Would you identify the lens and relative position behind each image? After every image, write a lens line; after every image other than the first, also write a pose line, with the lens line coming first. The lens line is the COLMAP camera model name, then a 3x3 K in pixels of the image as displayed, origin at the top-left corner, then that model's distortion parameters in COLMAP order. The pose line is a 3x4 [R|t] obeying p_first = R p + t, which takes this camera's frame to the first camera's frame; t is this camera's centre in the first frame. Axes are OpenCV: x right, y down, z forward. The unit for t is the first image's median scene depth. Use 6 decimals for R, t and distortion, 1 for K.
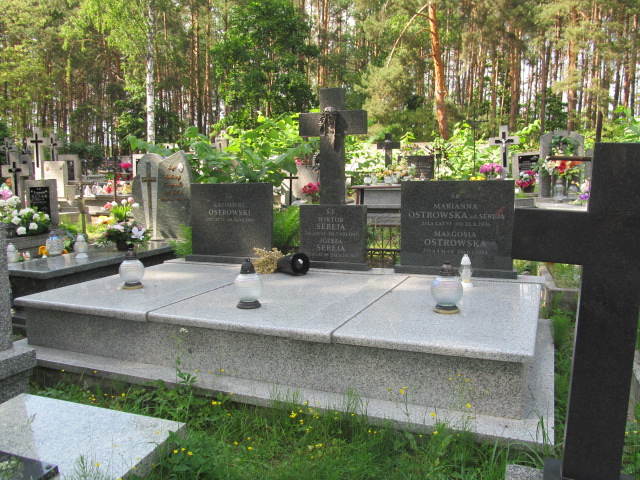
lens RADIAL K [[532.8, 0, 320.0], [0, 532.8, 240.0], [0, 0, 1]] dist [-0.049302, 0.005998]
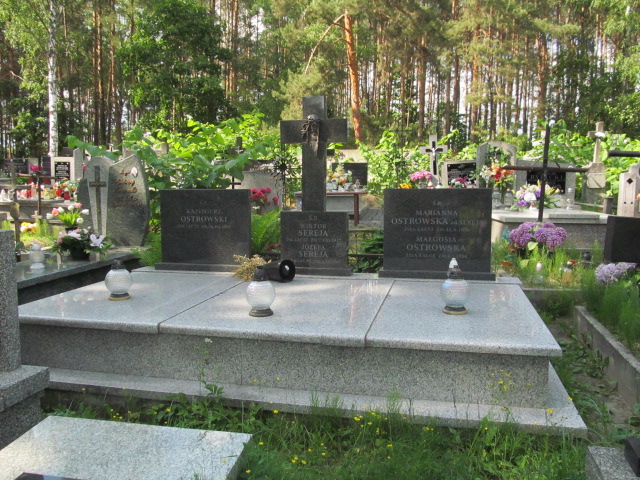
lens RADIAL K [[532.8, 0, 320.0], [0, 532.8, 240.0], [0, 0, 1]] dist [-0.049302, 0.005998]
pose [[0.984741, -0.009376, 0.173773, -0.137769], [0.011128, 0.999897, -0.009110, -0.002086], [-0.173669, 0.010905, 0.984744, 0.001930]]
